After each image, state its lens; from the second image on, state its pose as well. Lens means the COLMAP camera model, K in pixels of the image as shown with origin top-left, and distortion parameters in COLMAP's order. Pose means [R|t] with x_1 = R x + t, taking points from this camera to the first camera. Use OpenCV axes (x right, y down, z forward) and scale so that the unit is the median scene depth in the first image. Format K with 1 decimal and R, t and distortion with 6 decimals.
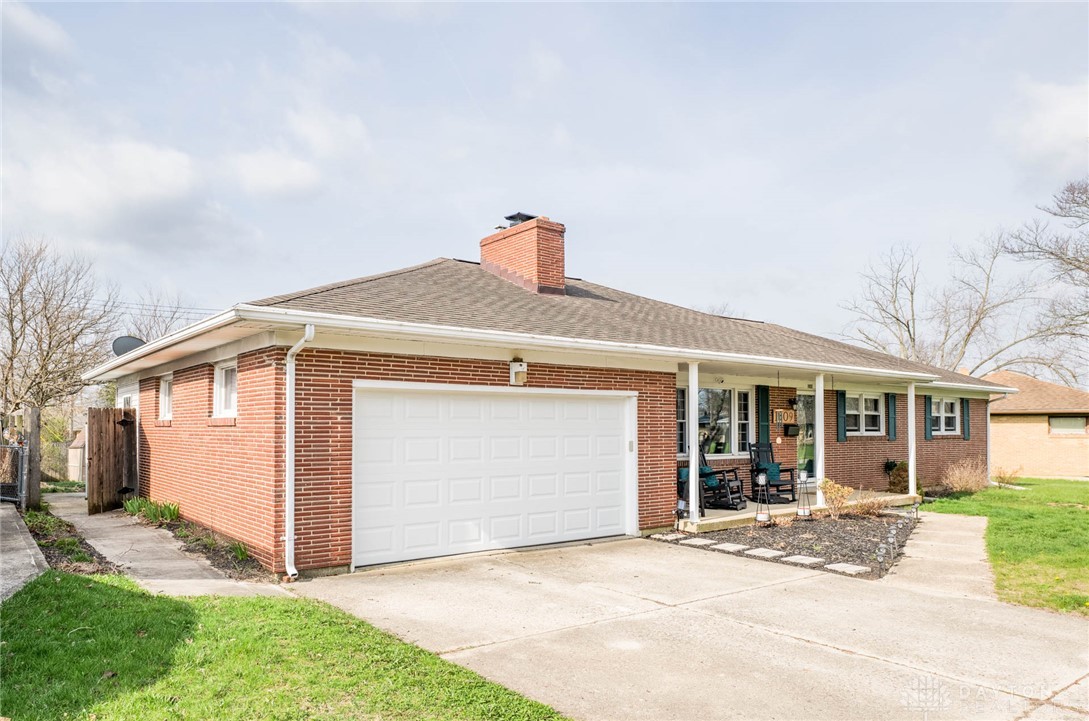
lens RADIAL K [[750.3, 0, 544.5], [0, 750.3, 360.5], [0, 0, 1]] dist [-0.001921, 0.002609]
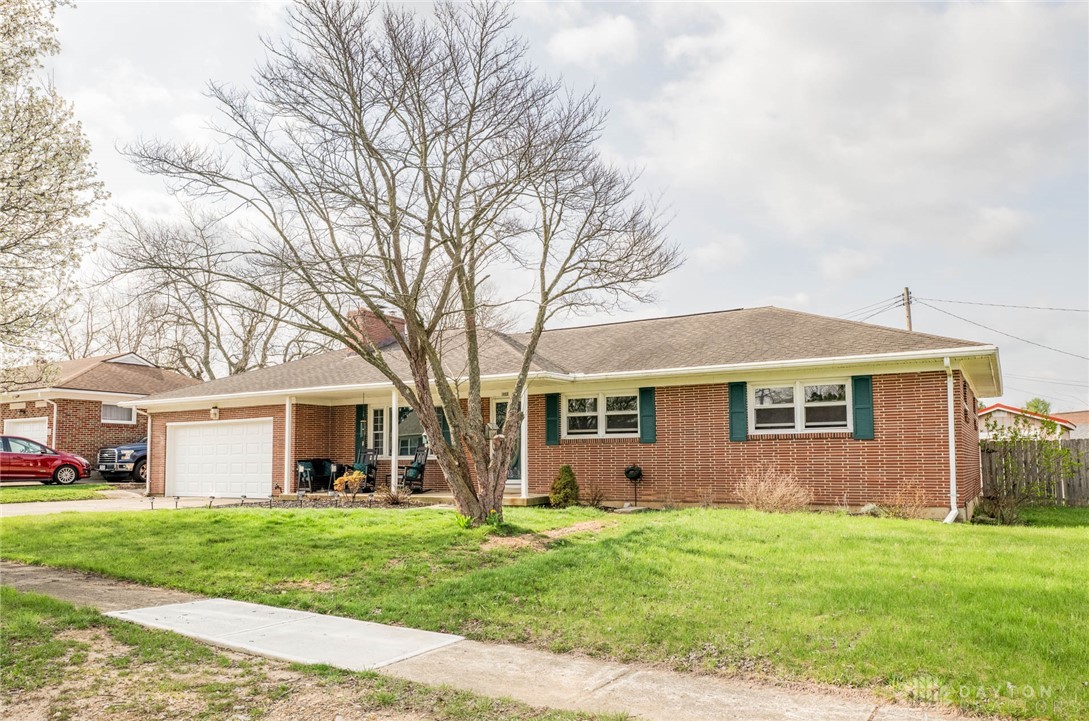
lens RADIAL K [[819.5, 0, 544.5], [0, 819.5, 360.5], [0, 0, 1]] dist [-0.119743, 0.000068]
pose [[0.379202, -0.108907, -0.918883, 2.006944], [0.103251, 0.991828, -0.074944, 0.111294], [0.919535, -0.066457, 0.387348, 0.841793]]
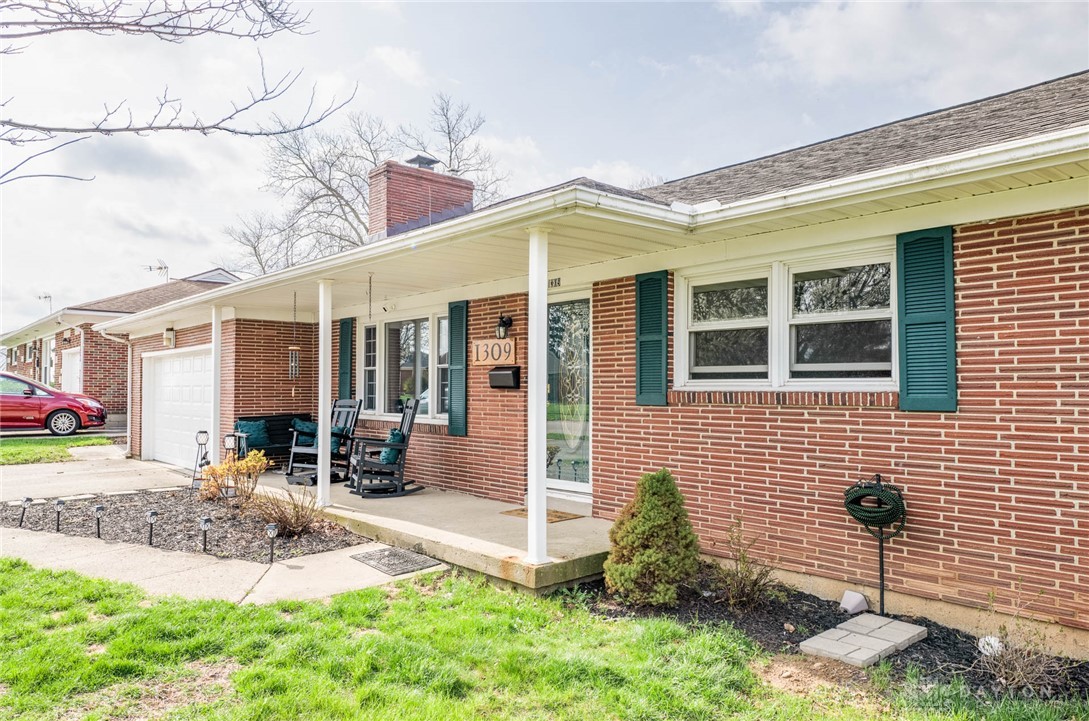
lens RADIAL K [[750.3, 0, 544.5], [0, 750.3, 360.5], [0, 0, 1]] dist [-0.001921, 0.002609]
pose [[0.068092, -0.027150, -0.997310, 1.123837], [0.103560, 0.994422, -0.020001, 0.125804], [0.992290, -0.101919, 0.070524, 1.328817]]
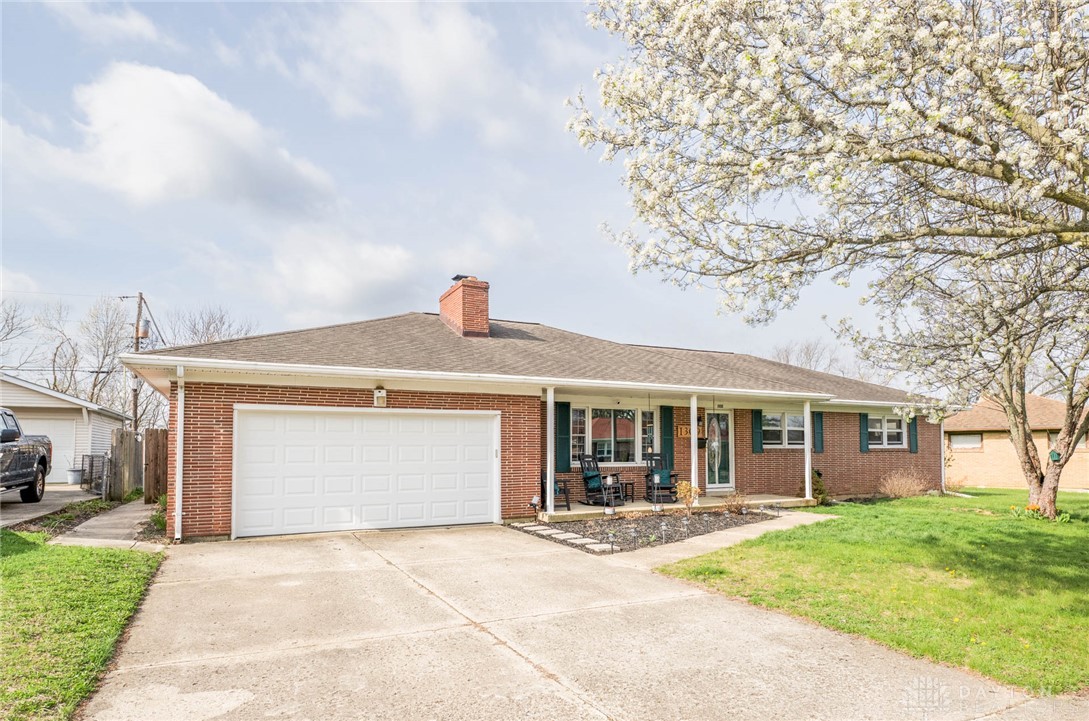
lens RADIAL K [[633.4, 0, 546.7], [0, 633.4, 378.3], [0, 0, 1]] dist [0.000170, -0.000532]
pose [[0.983400, -0.024204, -0.179827, 0.398201], [0.020246, 0.999511, -0.023815, 0.013123], [0.180315, 0.019779, 0.983410, -0.052348]]
